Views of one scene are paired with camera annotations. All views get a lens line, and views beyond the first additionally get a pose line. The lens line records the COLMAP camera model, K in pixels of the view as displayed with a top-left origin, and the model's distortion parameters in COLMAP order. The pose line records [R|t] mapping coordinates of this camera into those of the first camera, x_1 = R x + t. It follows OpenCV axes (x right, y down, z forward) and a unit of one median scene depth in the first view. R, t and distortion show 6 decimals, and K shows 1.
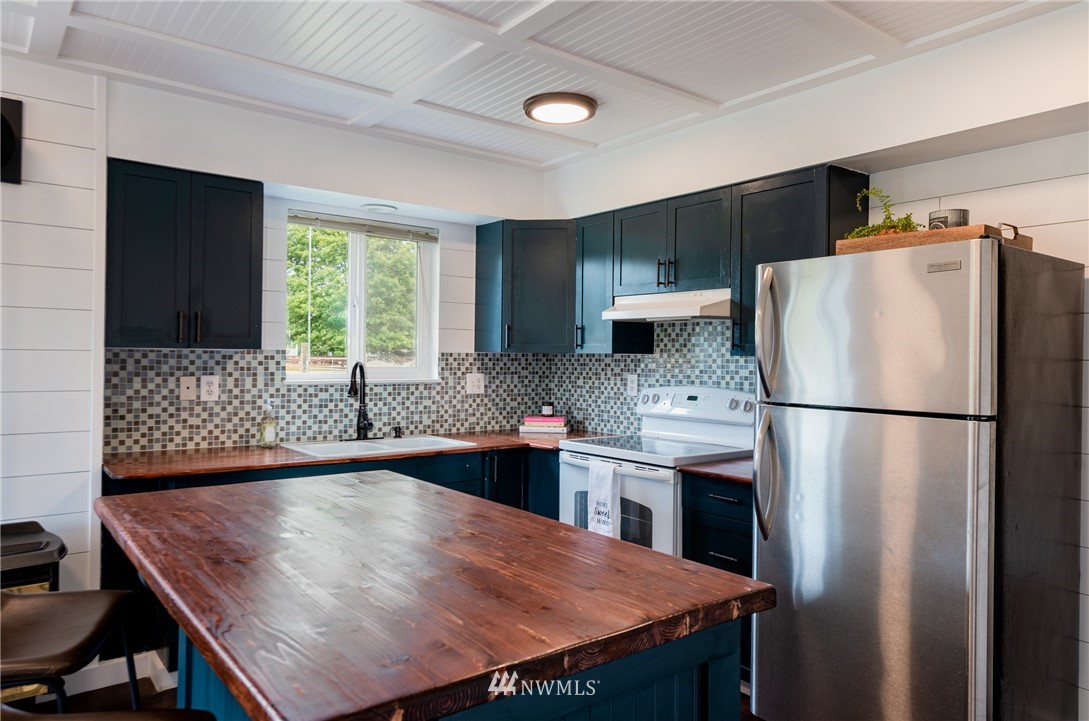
lens RADIAL K [[703.2, 0, 546.0], [0, 703.2, 355.8], [0, 0, 1]] dist [-0.007085, -0.000439]
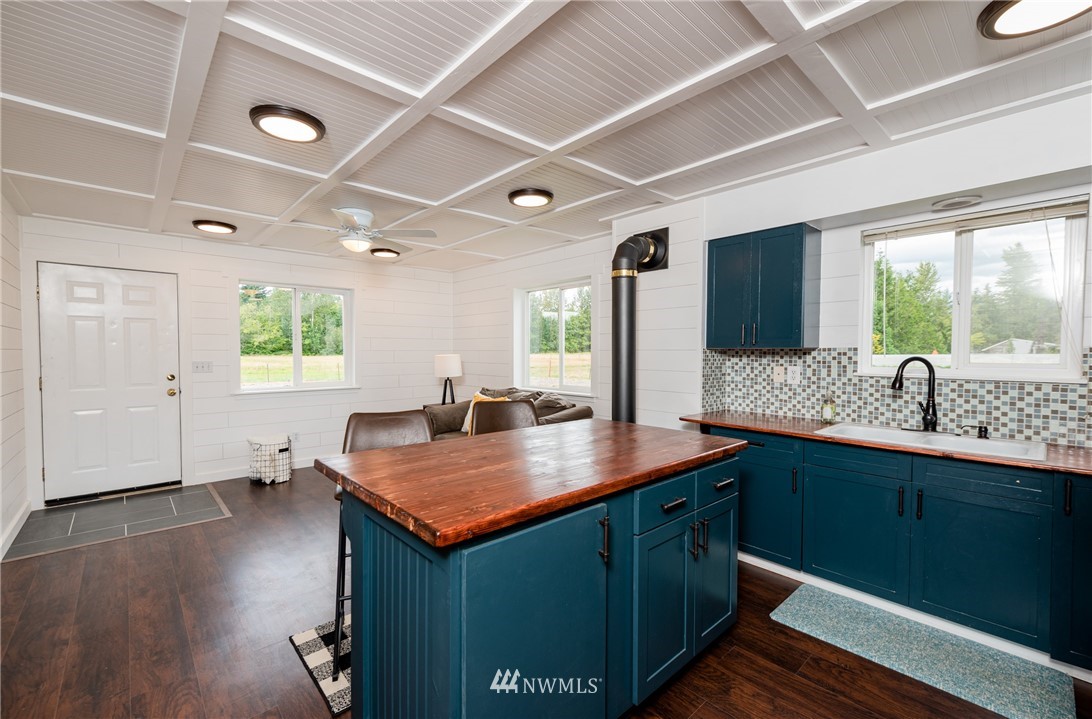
lens RADIAL K [[446.5, 0, 546.6], [0, 446.5, 361.3], [0, 0, 1]] dist [0.001174, 0.000045]
pose [[0.060635, 0.004546, -0.998150, 0.374342], [-0.006013, 0.999973, 0.004189, 0.015559], [0.998142, 0.005748, 0.060661, 0.405575]]
